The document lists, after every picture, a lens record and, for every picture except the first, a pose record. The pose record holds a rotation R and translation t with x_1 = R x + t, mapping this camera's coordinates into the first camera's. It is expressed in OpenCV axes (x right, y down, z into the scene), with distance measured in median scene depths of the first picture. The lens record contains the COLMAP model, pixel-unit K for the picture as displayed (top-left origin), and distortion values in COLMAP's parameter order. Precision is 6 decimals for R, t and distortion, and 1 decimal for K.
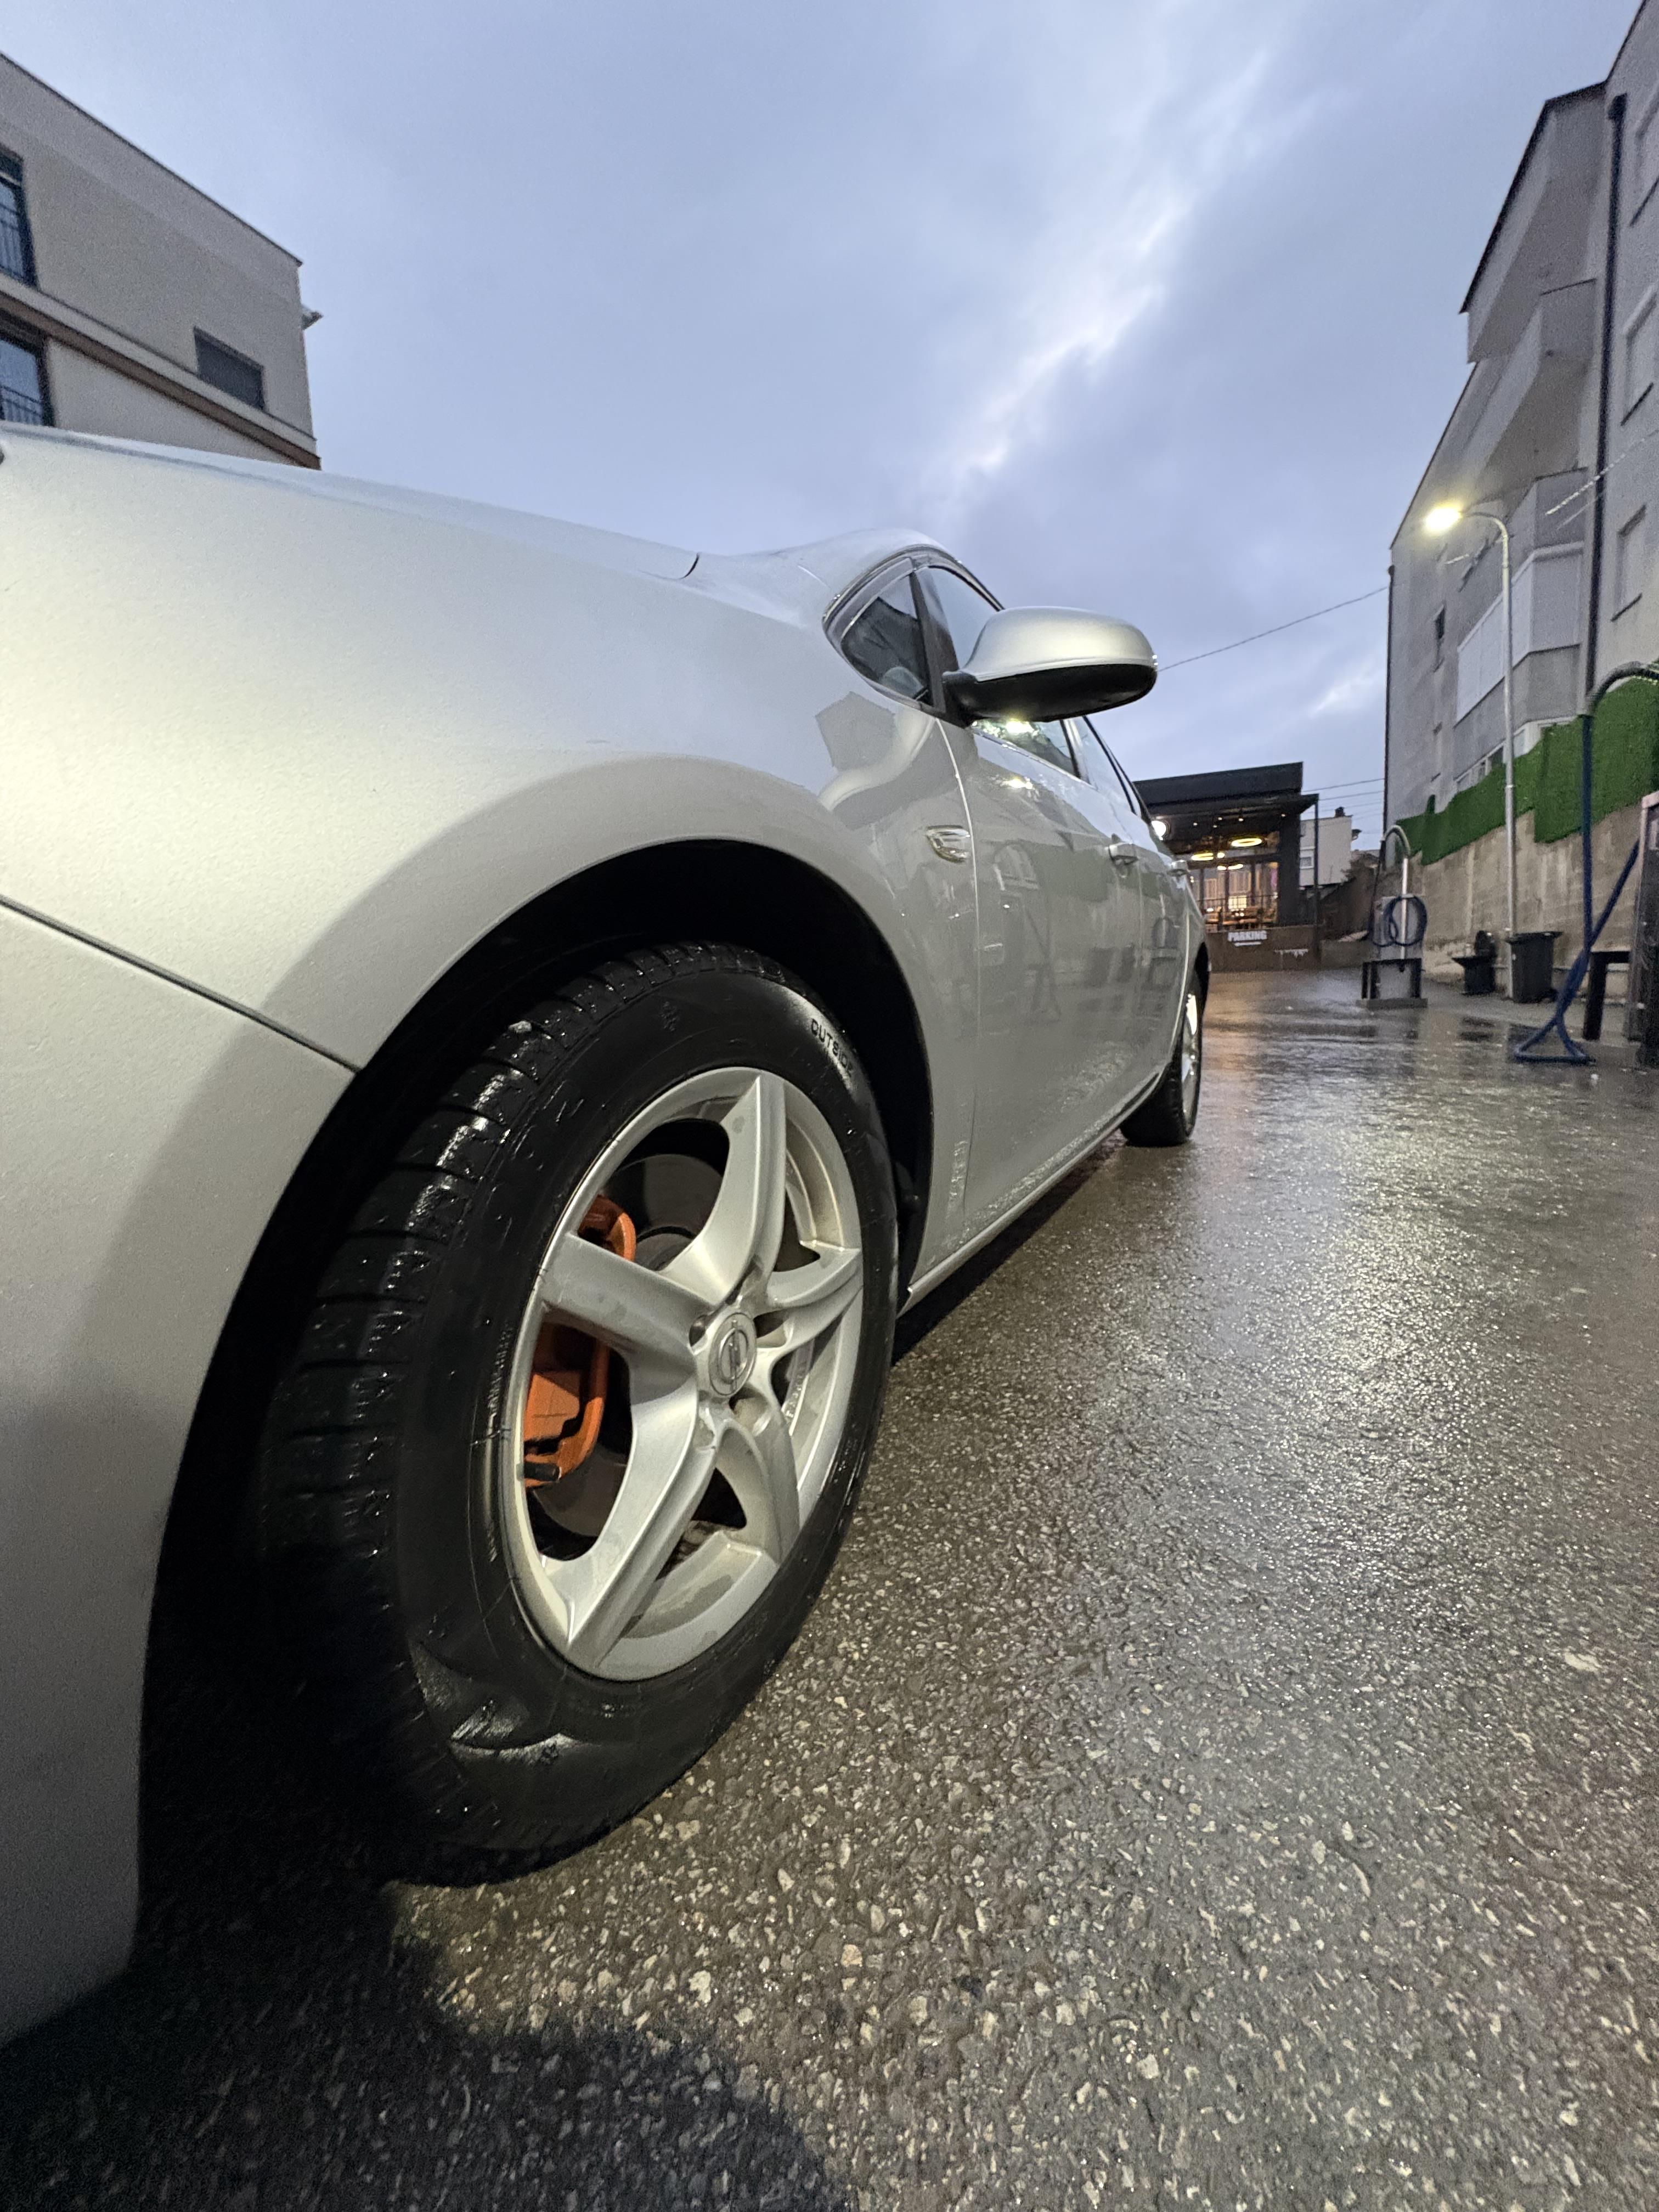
lens RADIAL K [[879.6, 0, 829.5], [0, 879.6, 1106.0], [0, 0, 1]] dist [-0.002098, 0.000916]
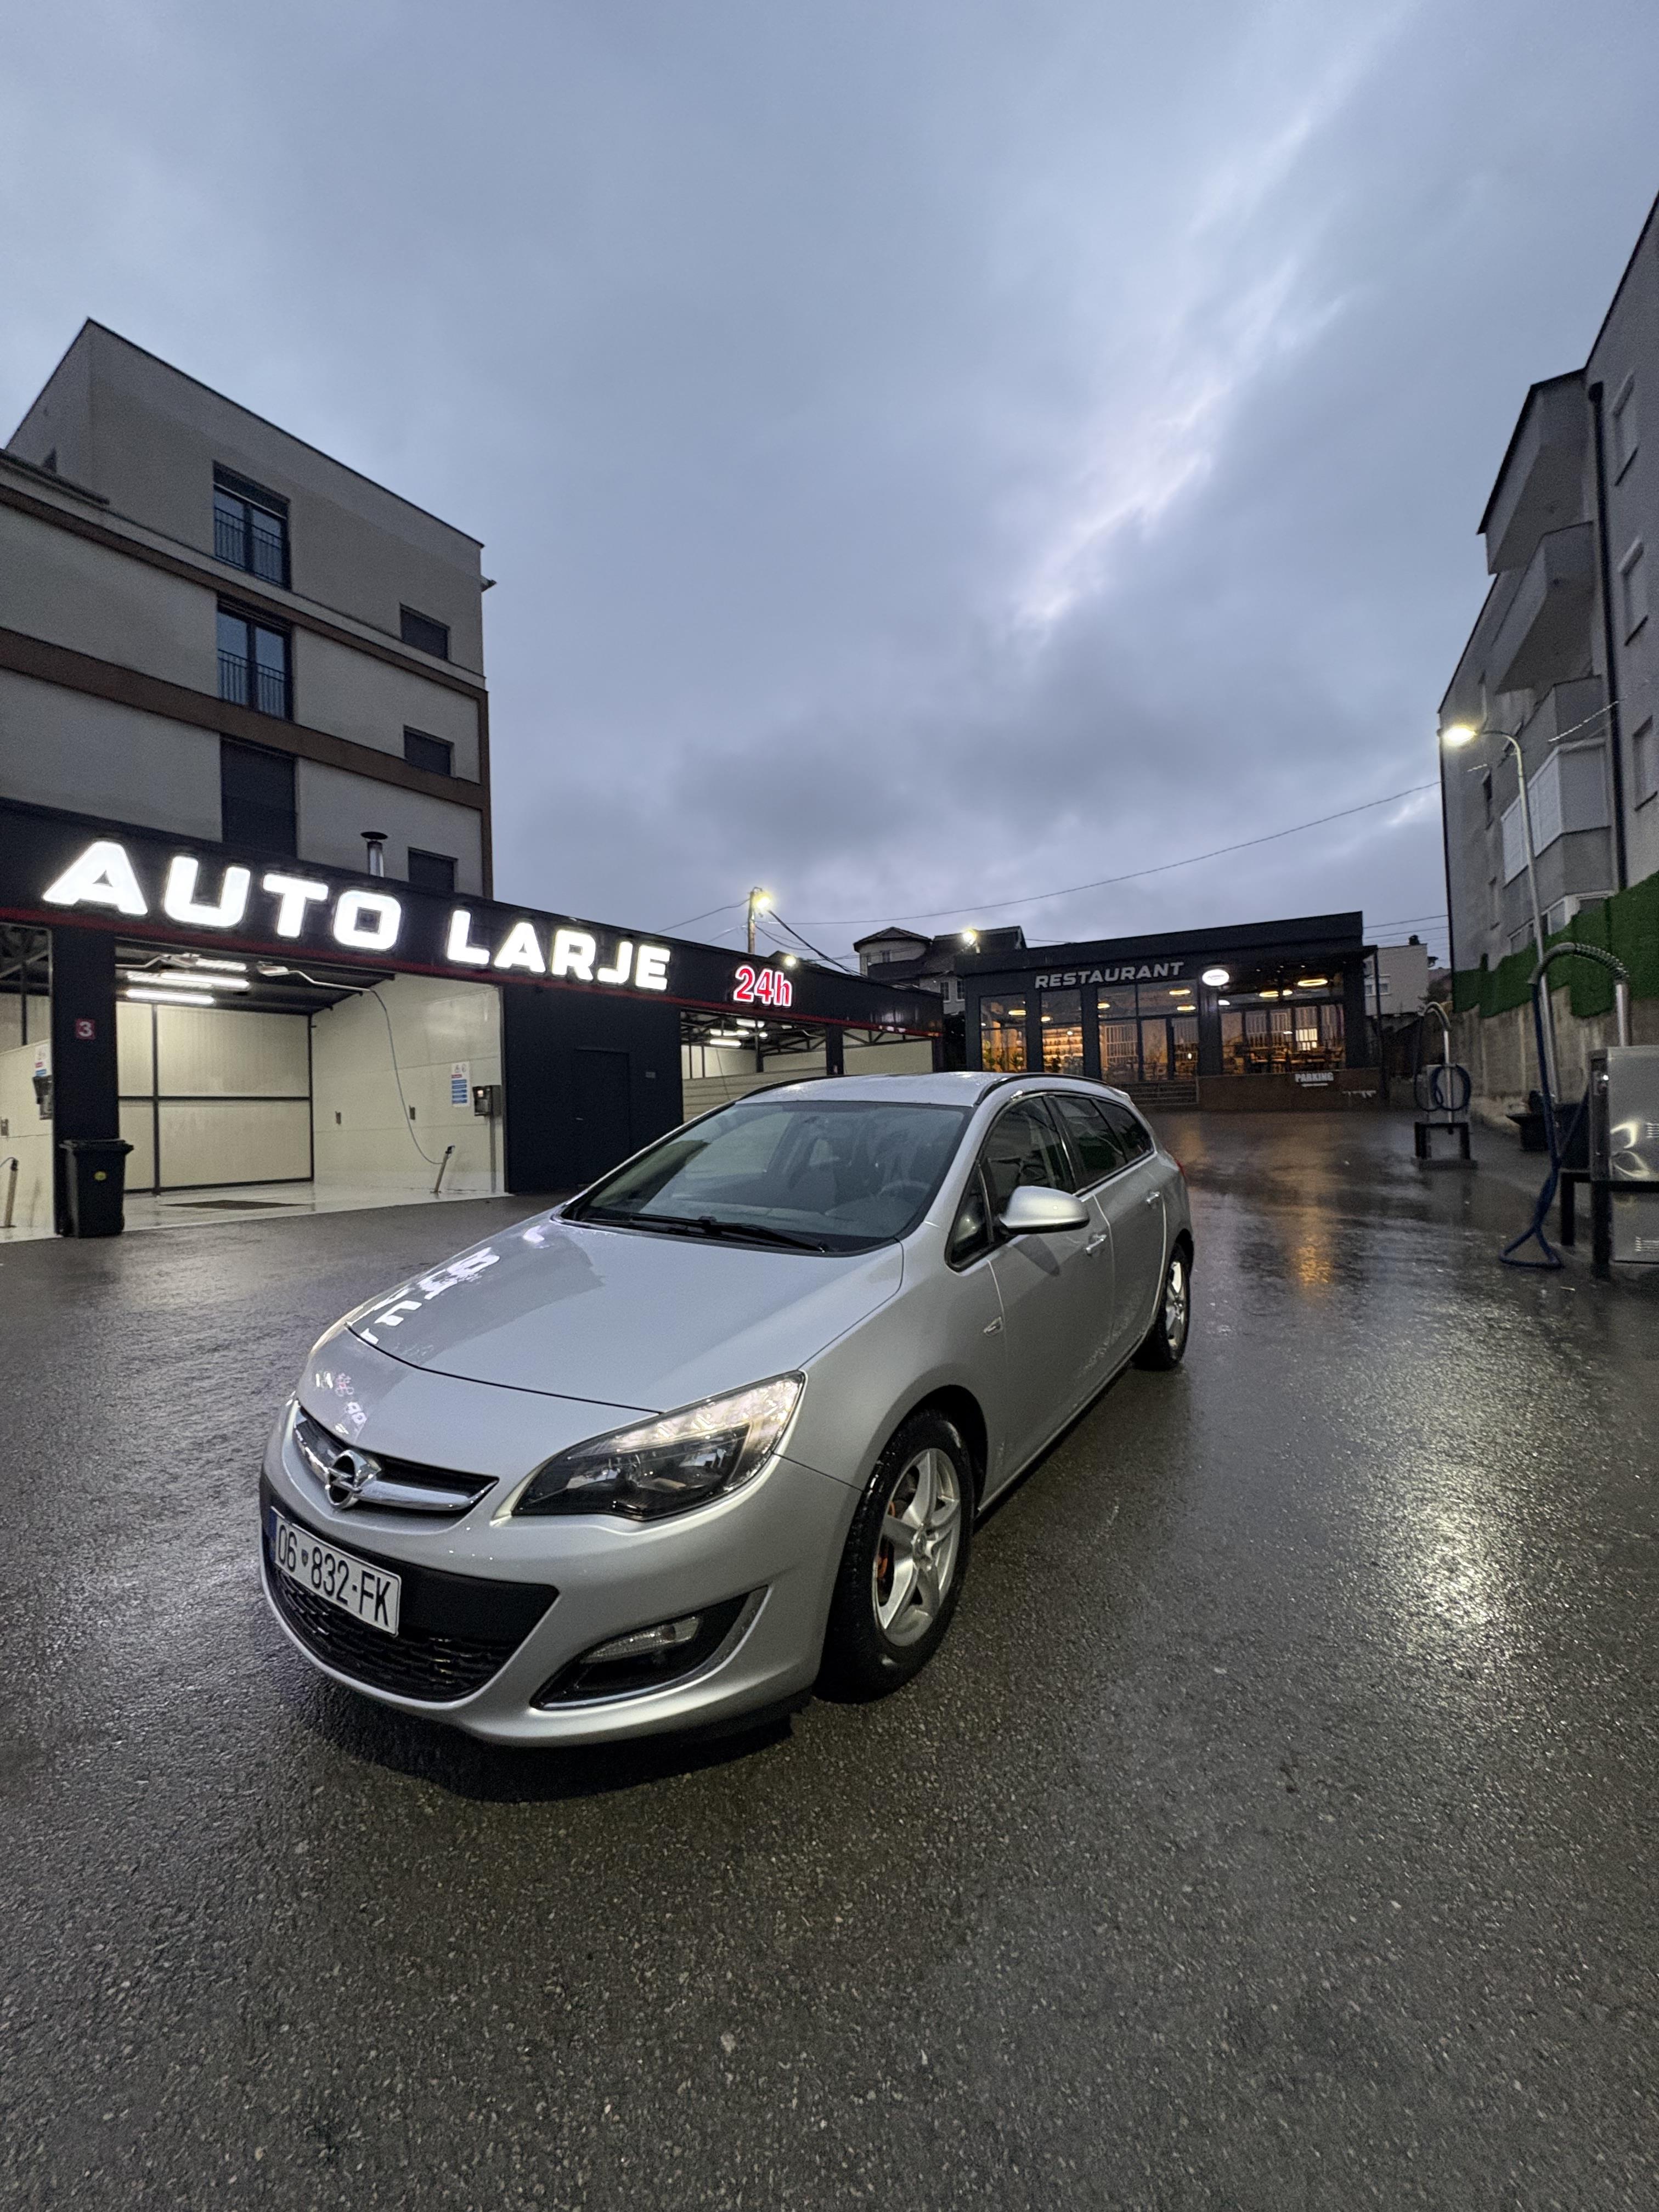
lens RADIAL K [[879.6, 0, 829.5], [0, 879.6, 1106.0], [0, 0, 1]] dist [-0.002098, 0.000916]
pose [[0.996375, 0.004202, -0.084961, -0.008325], [-0.014606, 0.992396, -0.122214, -0.041900], [0.083801, 0.123012, 0.988861, -0.110593]]
